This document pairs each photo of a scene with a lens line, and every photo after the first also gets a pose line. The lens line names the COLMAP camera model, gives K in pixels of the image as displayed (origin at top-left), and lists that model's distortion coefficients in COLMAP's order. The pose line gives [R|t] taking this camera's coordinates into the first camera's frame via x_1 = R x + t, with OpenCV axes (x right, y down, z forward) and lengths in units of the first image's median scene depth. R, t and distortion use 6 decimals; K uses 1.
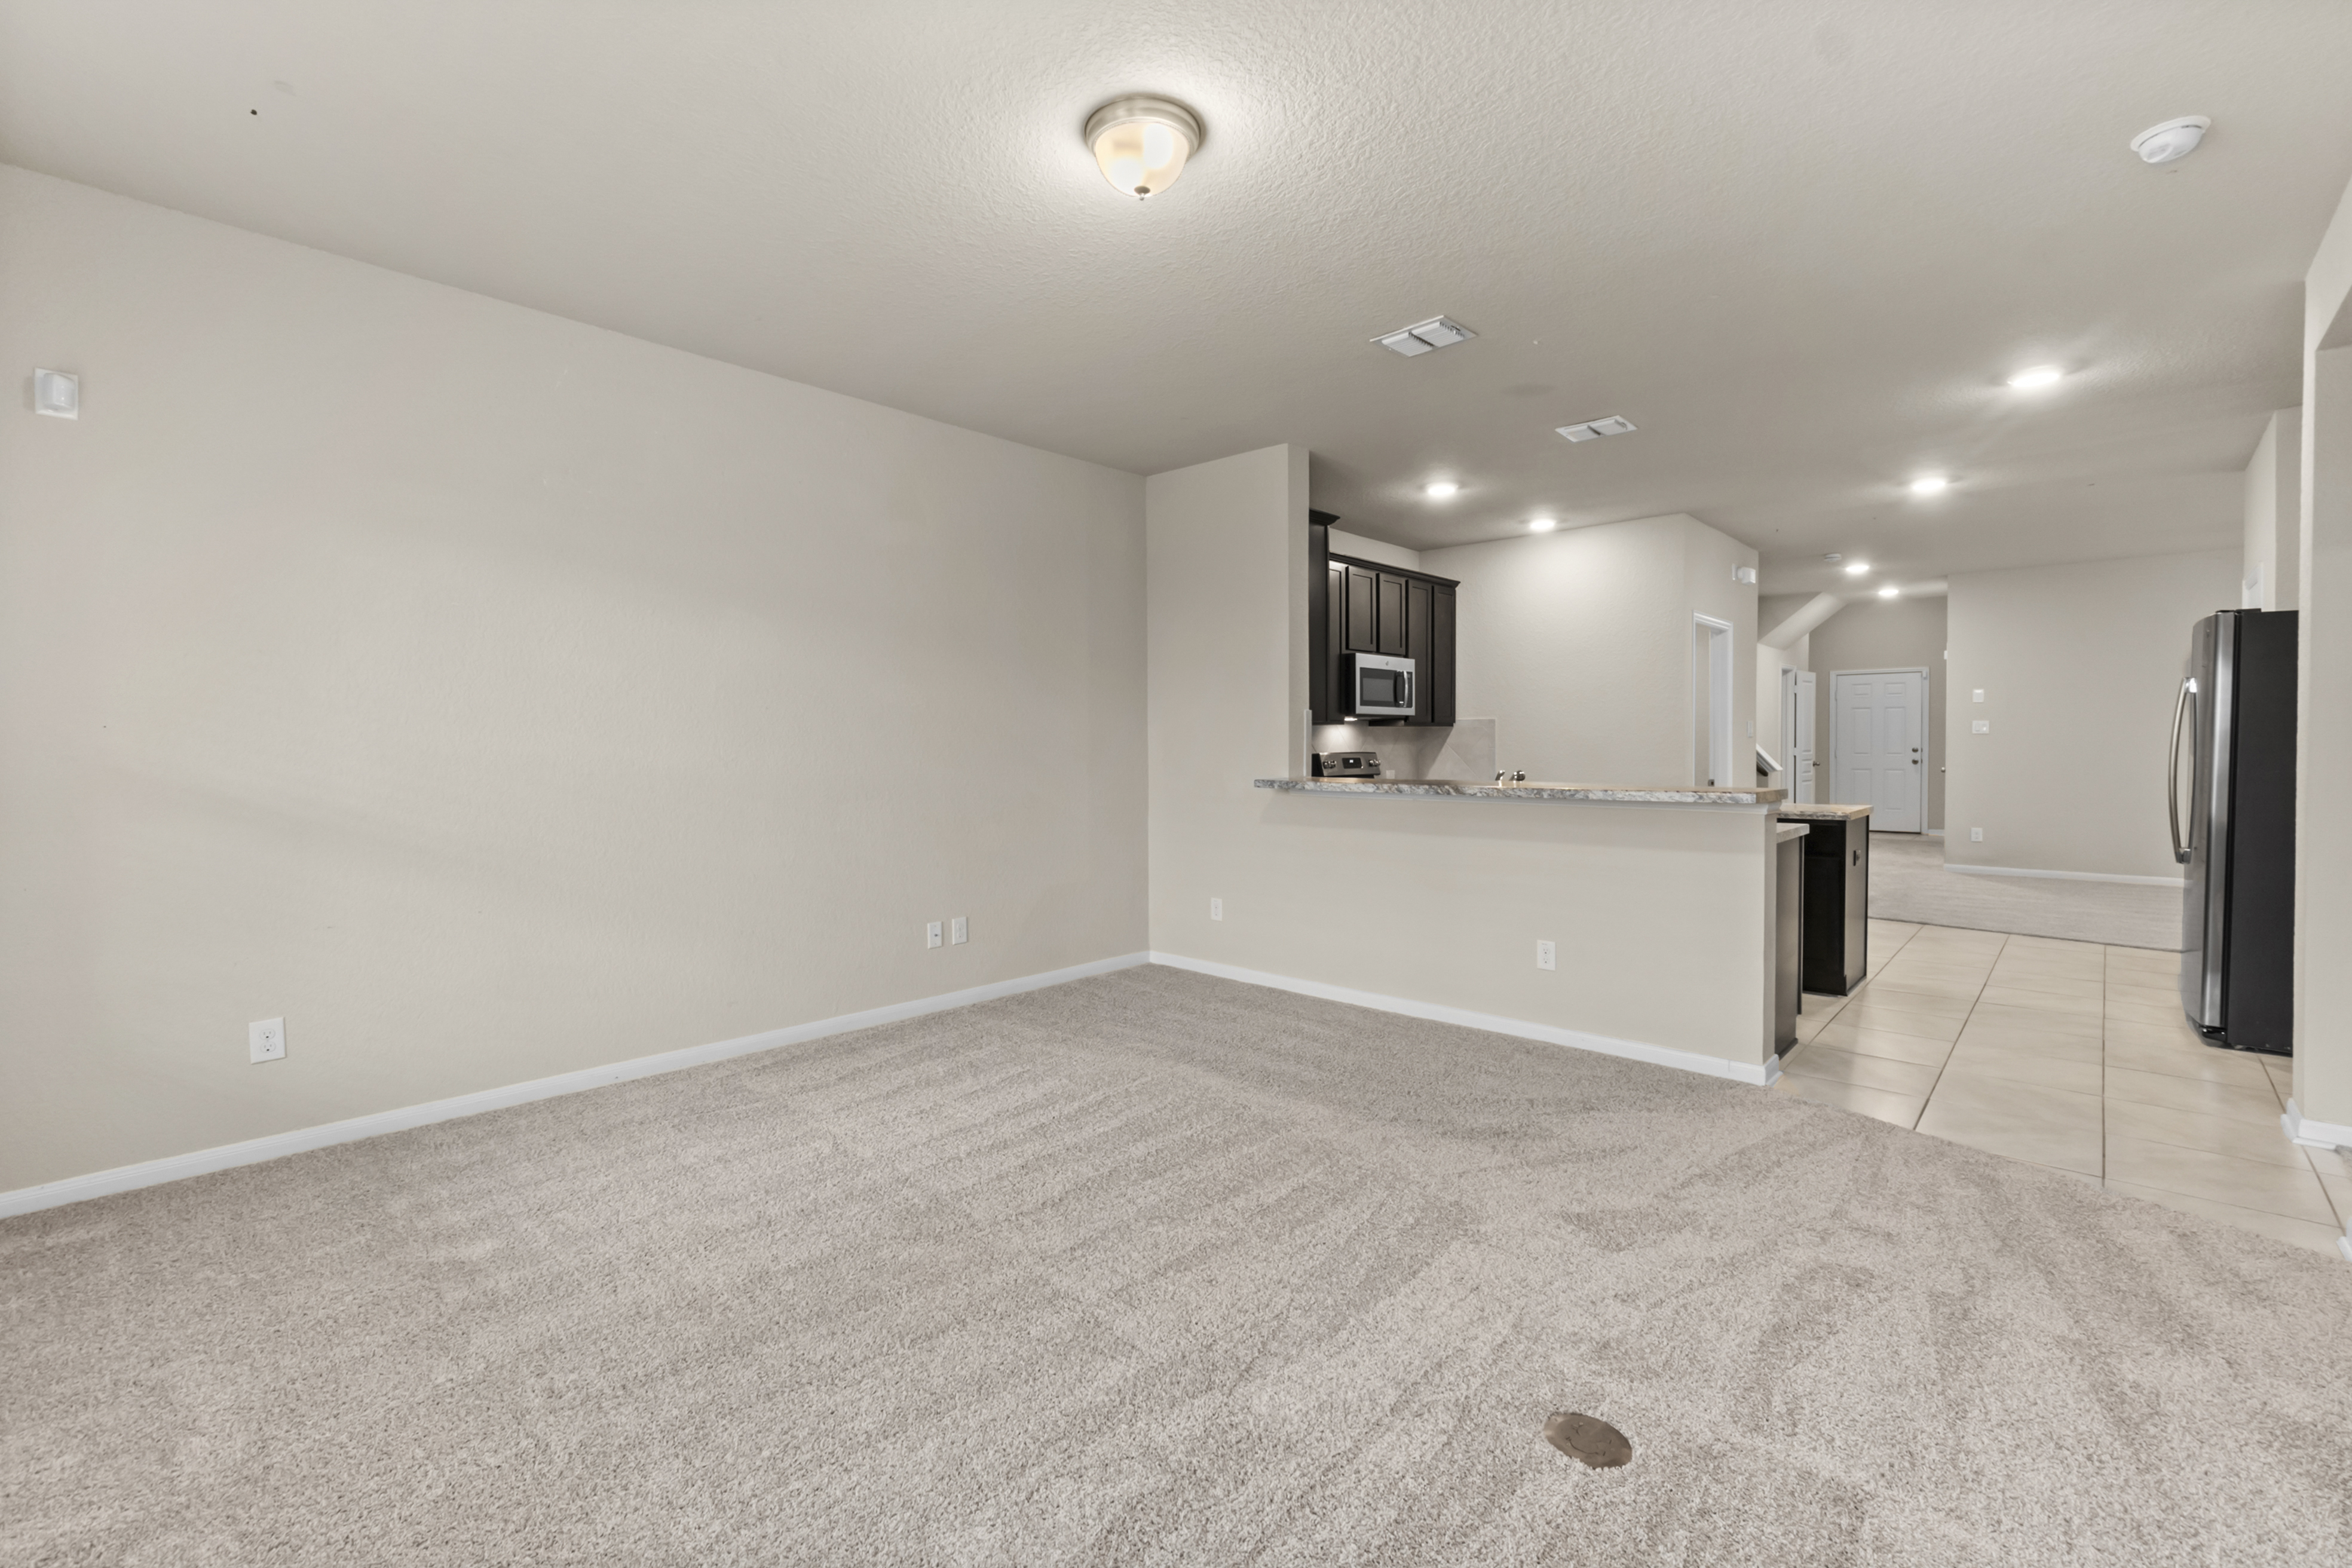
lens RADIAL K [[1014.9, 0, 1169.5], [0, 1014.9, 767.1], [0, 0, 1]] dist [-0.002052, -0.000205]
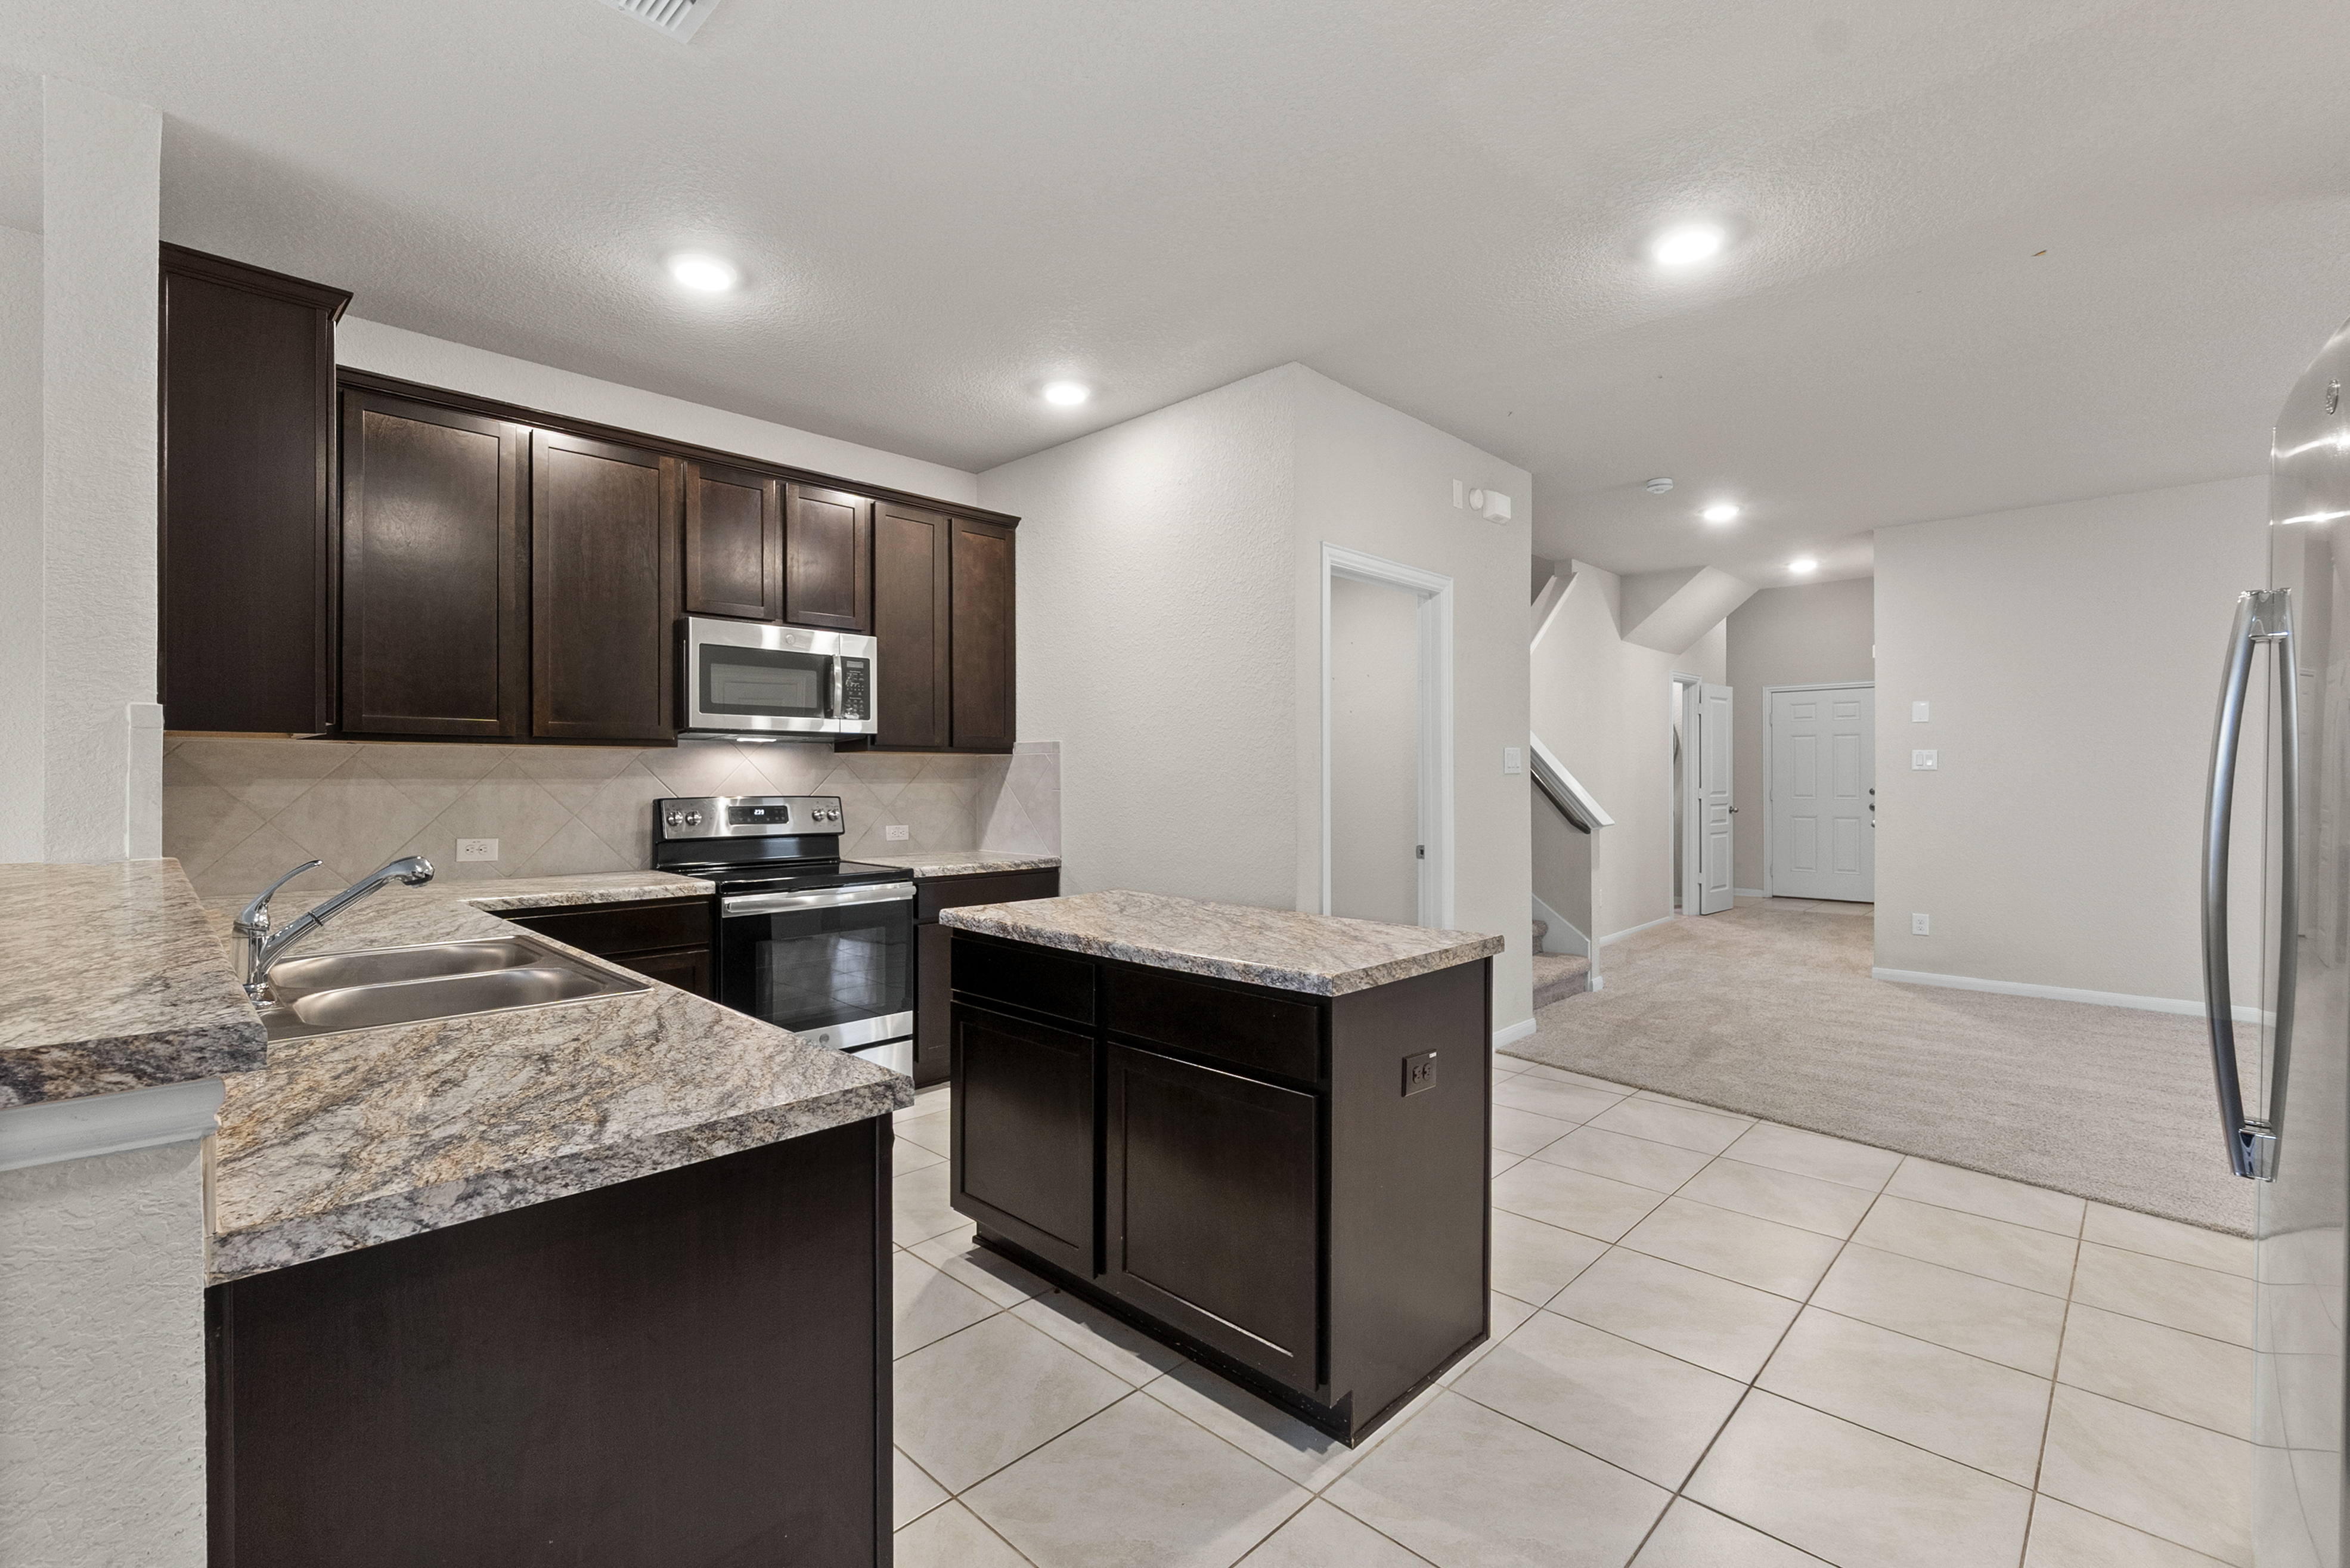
lens RADIAL K [[1007.9, 0, 1175.0], [0, 1007.9, 784.0], [0, 0, 1]] dist [-0.001114, -0.000086]
pose [[0.999551, 0.004516, -0.029626, 0.394563], [-0.004992, 0.999859, -0.016029, -0.012788], [0.029549, 0.016169, 0.999433, 0.395076]]
